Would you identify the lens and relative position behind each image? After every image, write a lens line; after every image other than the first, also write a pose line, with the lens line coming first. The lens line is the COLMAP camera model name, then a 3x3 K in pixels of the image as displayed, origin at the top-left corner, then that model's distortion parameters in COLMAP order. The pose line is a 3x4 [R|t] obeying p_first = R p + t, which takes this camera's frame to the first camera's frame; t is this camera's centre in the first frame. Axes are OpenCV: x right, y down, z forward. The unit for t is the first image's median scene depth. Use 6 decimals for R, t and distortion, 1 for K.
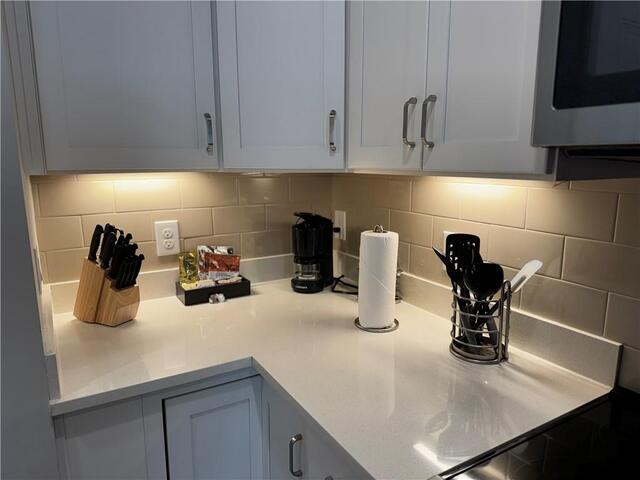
lens RADIAL K [[471.1, 0, 318.9], [0, 471.1, 254.6], [0, 0, 1]] dist [-0.004100, -0.001353]
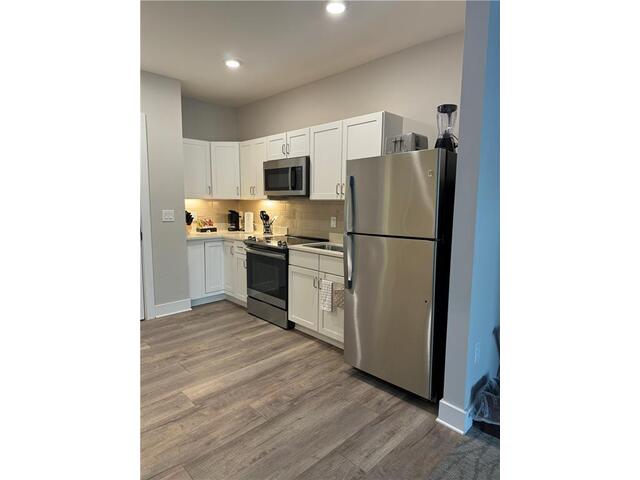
lens RADIAL K [[336.6, 0, 320.0], [0, 336.6, 240.0], [0, 0, 1]] dist [-0.000443, -0.000270]
pose [[0.968042, -0.012597, 0.250473, -0.022207], [0.032557, 0.996599, -0.075706, 0.429987], [-0.248667, 0.081442, 0.965159, -2.033678]]
